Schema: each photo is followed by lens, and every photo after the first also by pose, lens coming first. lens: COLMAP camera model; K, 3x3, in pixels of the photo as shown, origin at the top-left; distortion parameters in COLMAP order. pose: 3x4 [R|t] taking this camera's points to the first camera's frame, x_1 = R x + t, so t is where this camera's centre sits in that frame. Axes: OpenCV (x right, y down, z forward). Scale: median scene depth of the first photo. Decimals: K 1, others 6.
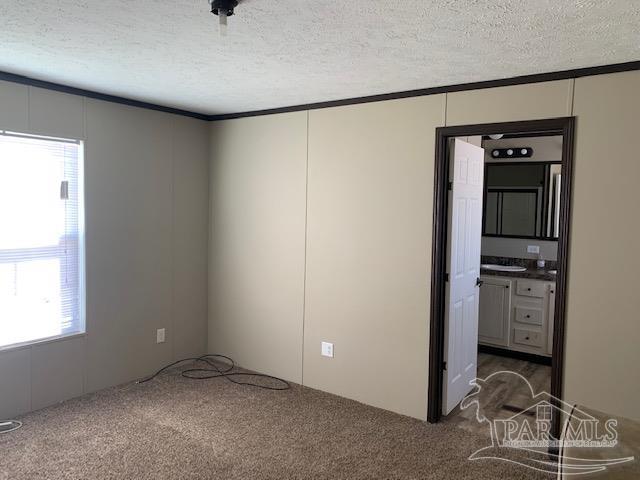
lens RADIAL K [[489.2, 0, 320.8], [0, 489.2, 238.9], [0, 0, 1]] dist [0.033482, -0.014860]
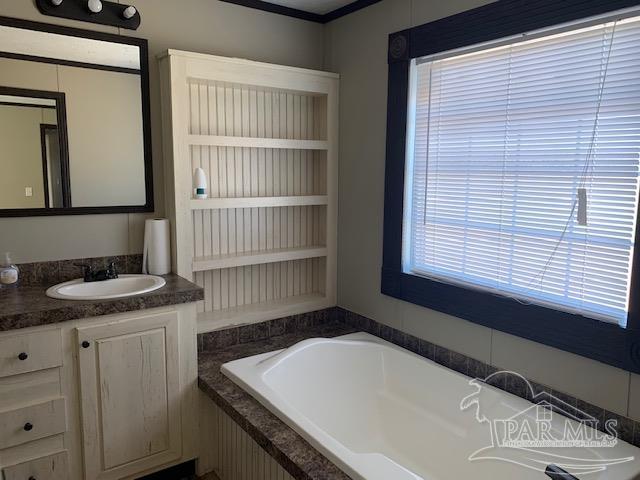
lens RADIAL K [[489.2, 0, 318.9], [0, 489.2, 236.7], [0, 0, 1]] dist [0.033482, -0.014860]
pose [[0.308530, -0.144388, 0.940192, 0.152085], [0.062264, 0.989358, 0.131507, -0.020640], [-0.949175, 0.017966, 0.314237, 0.651255]]
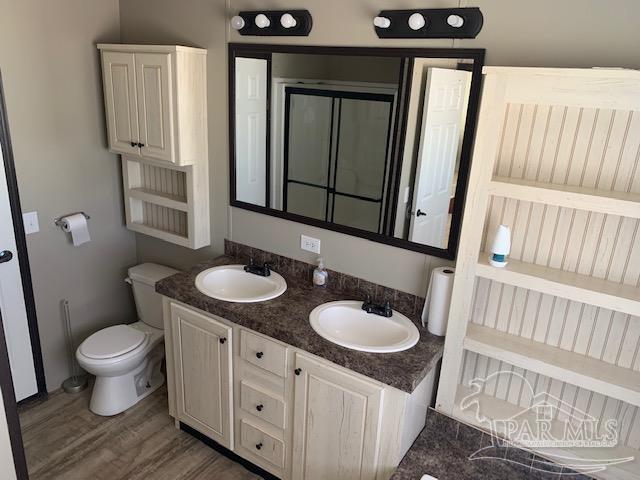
lens RADIAL K [[489.2, 0, 316.9], [0, 489.2, 235.8], [0, 0, 1]] dist [0.033482, -0.014860]
pose [[0.997979, 0.016108, 0.061469, 0.433344], [-0.030770, 0.968865, 0.245670, -0.108983], [-0.055598, -0.247065, 0.967403, 0.577577]]
